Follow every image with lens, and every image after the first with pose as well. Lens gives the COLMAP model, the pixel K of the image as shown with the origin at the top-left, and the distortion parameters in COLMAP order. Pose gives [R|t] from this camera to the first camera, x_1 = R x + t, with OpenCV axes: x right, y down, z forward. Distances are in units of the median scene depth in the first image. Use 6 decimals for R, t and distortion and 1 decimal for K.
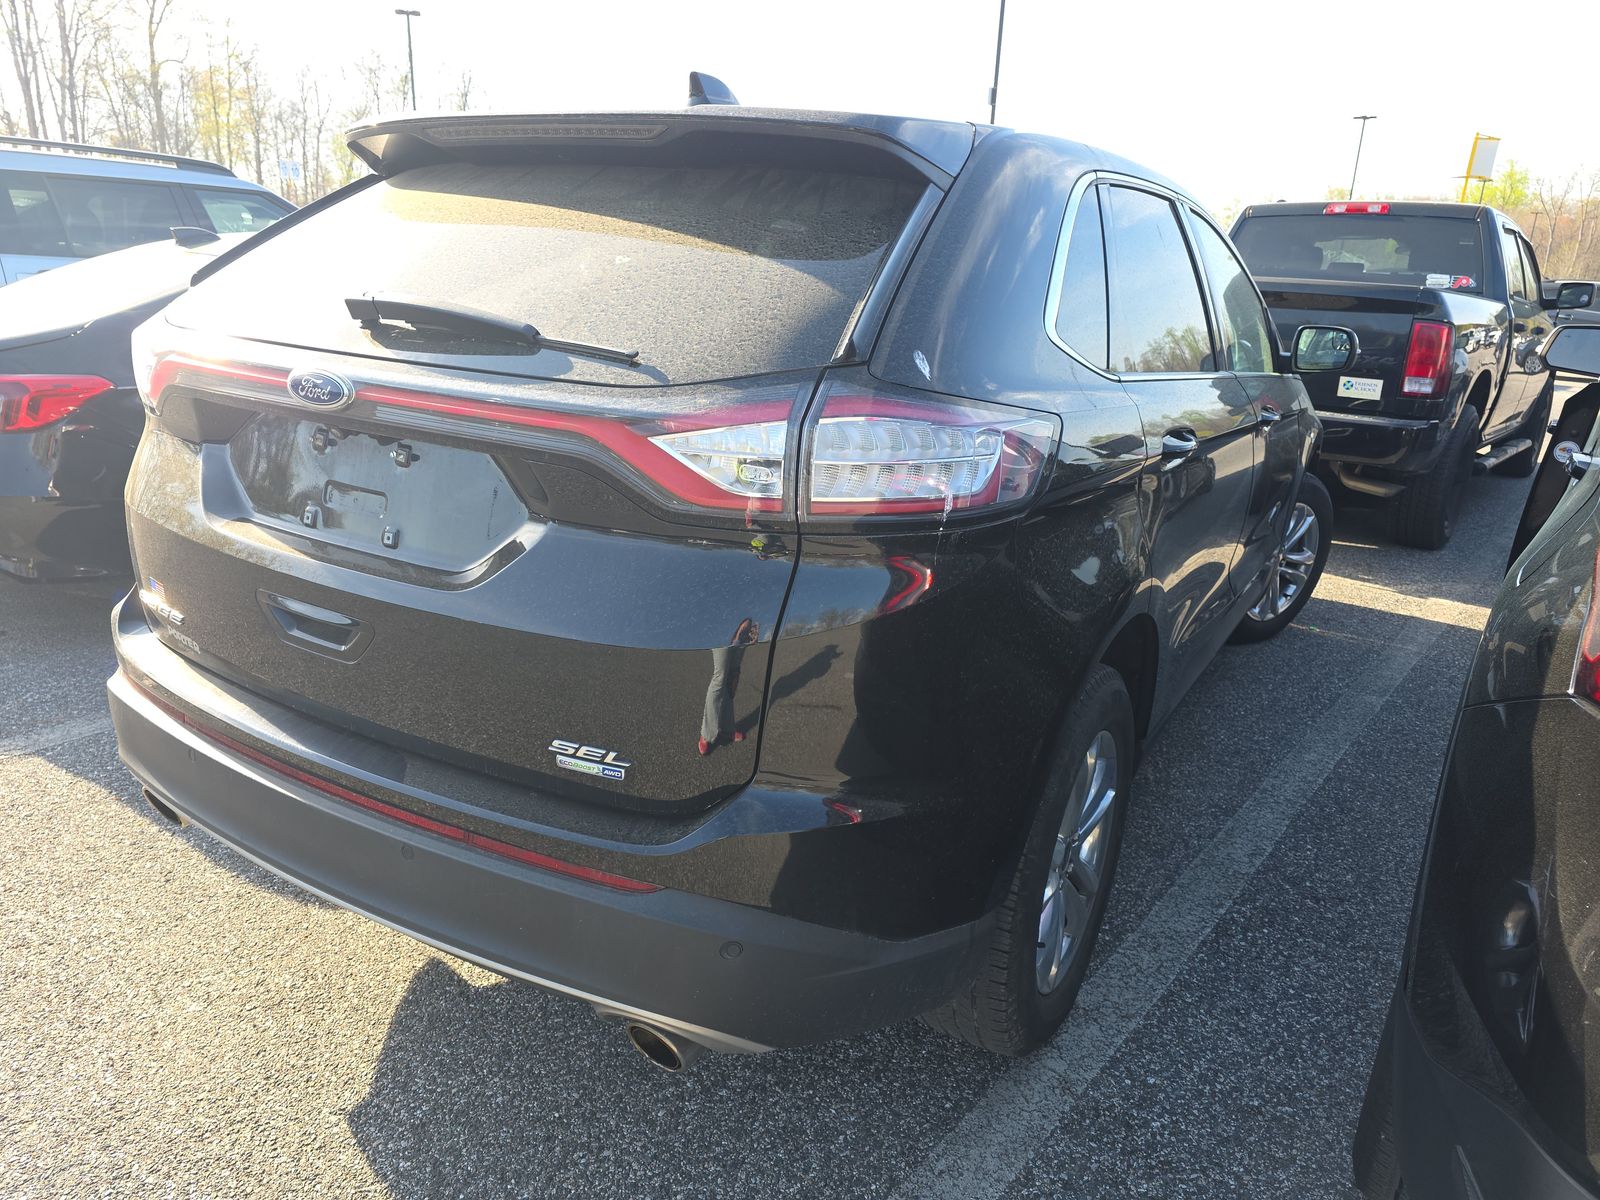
lens RADIAL K [[1086.2, 0, 800.0], [0, 1086.2, 600.0], [0, 0, 1]] dist [0.074465, -0.071535]
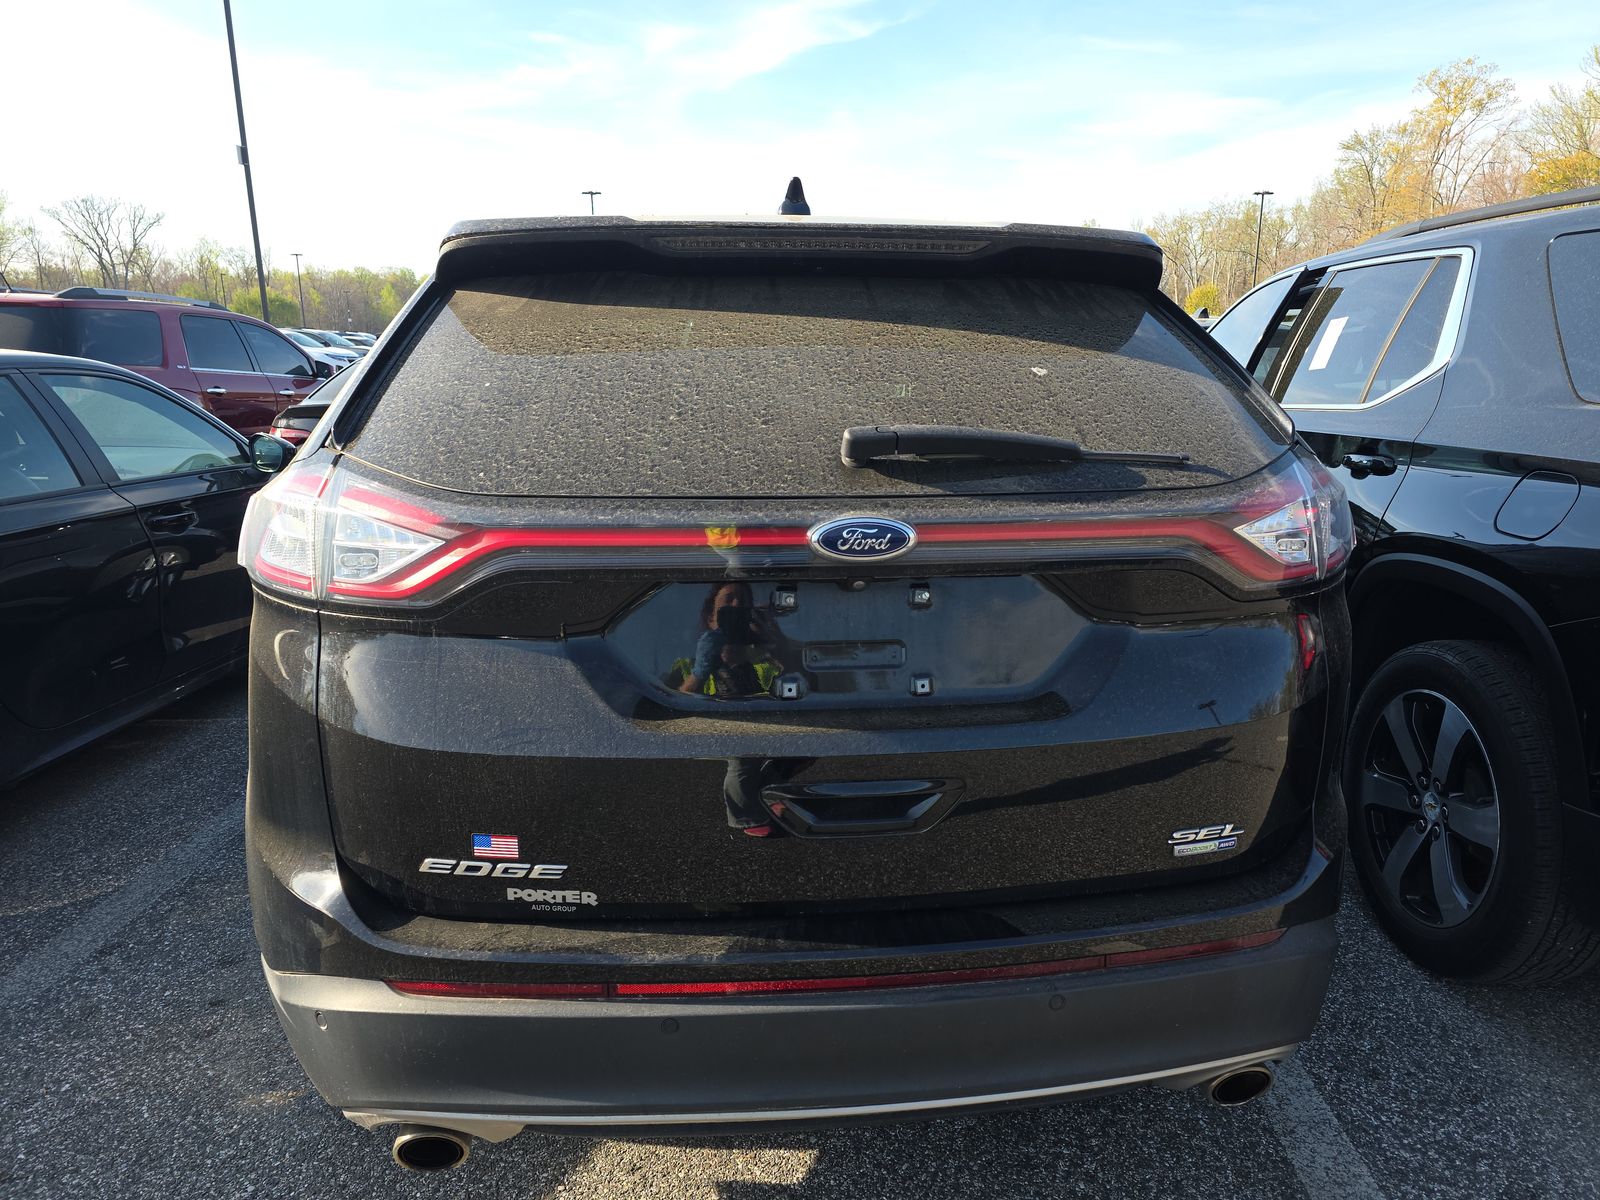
lens RADIAL K [[1076.2, 0, 821.6], [0, 1076.2, 609.9], [0, 0, 1]] dist [0.071421, -0.068431]
pose [[0.786525, -0.194091, 0.586265, -0.865254], [0.217179, 0.975619, 0.031628, -0.150211], [-0.578110, 0.102449, 0.809502, 0.280657]]
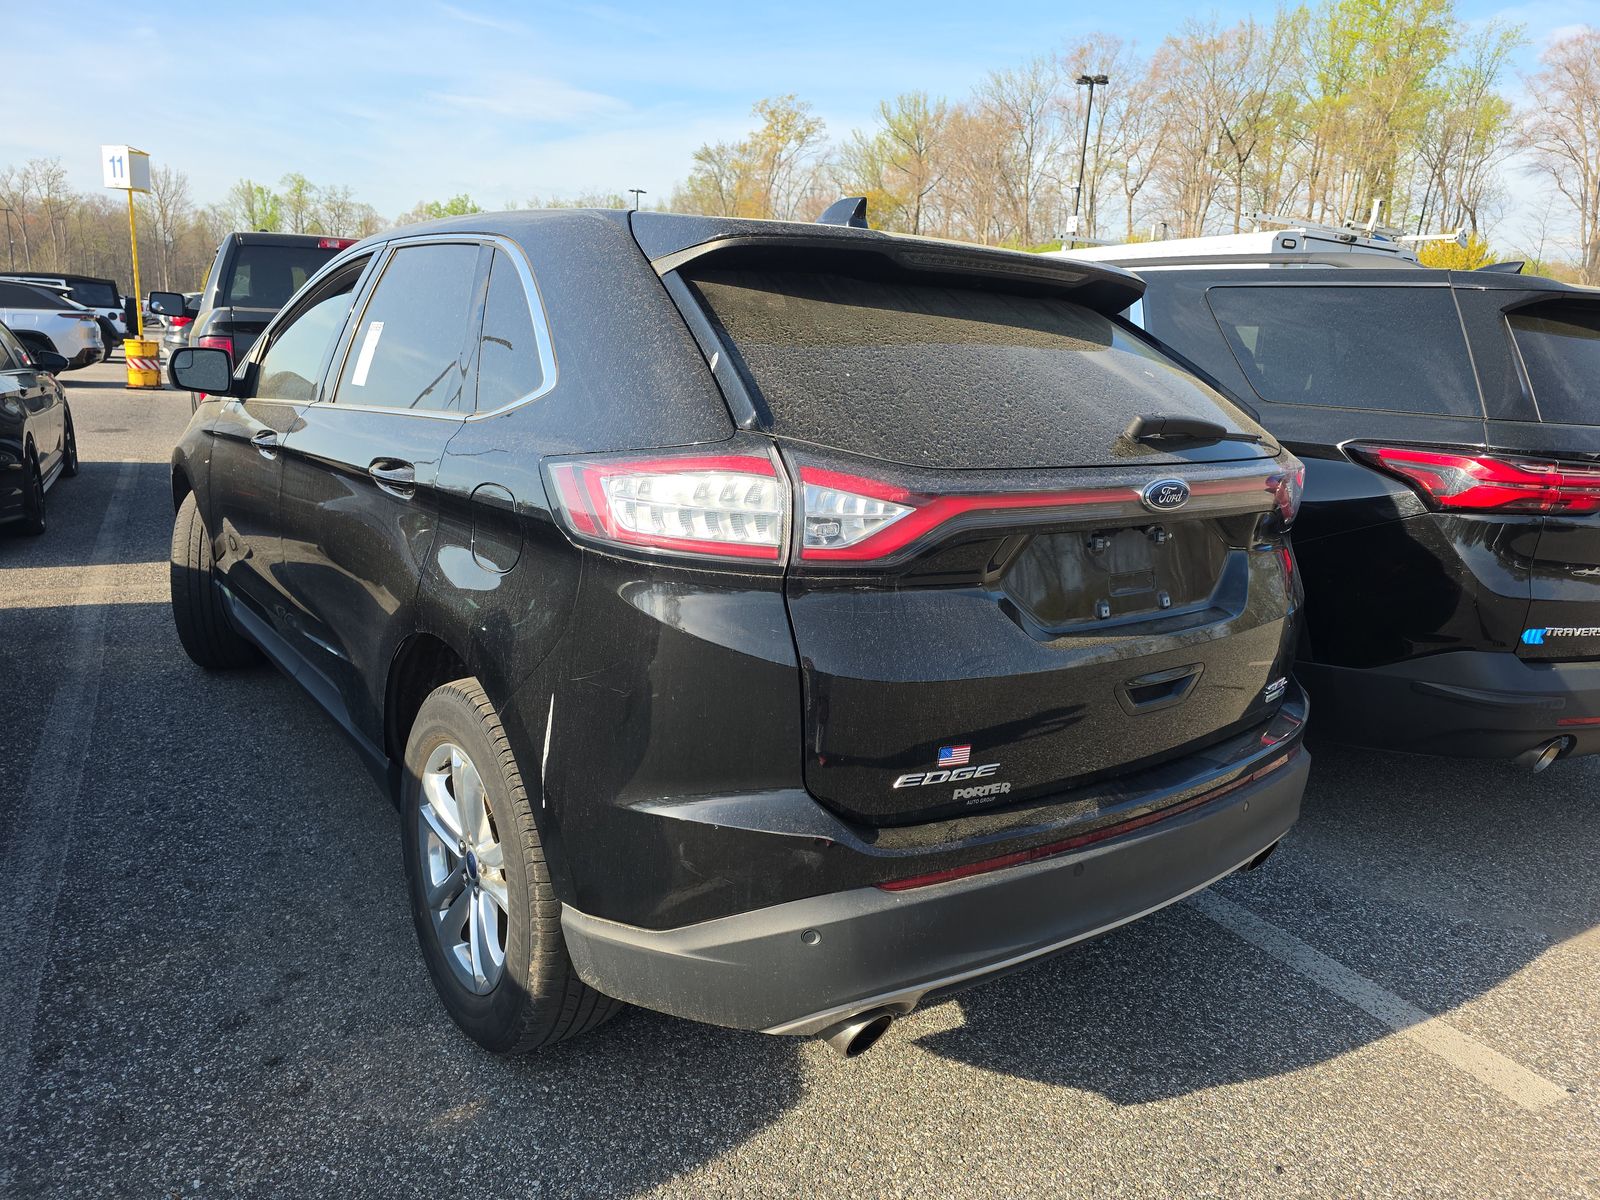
lens RADIAL K [[1076.2, 0, 821.6], [0, 1076.2, 609.9], [0, 0, 1]] dist [0.071421, -0.068431]
pose [[0.350635, -0.254546, 0.901255, -1.495724], [0.239844, 0.954666, 0.176318, -0.330686], [-0.905279, 0.154337, 0.395791, 0.779969]]
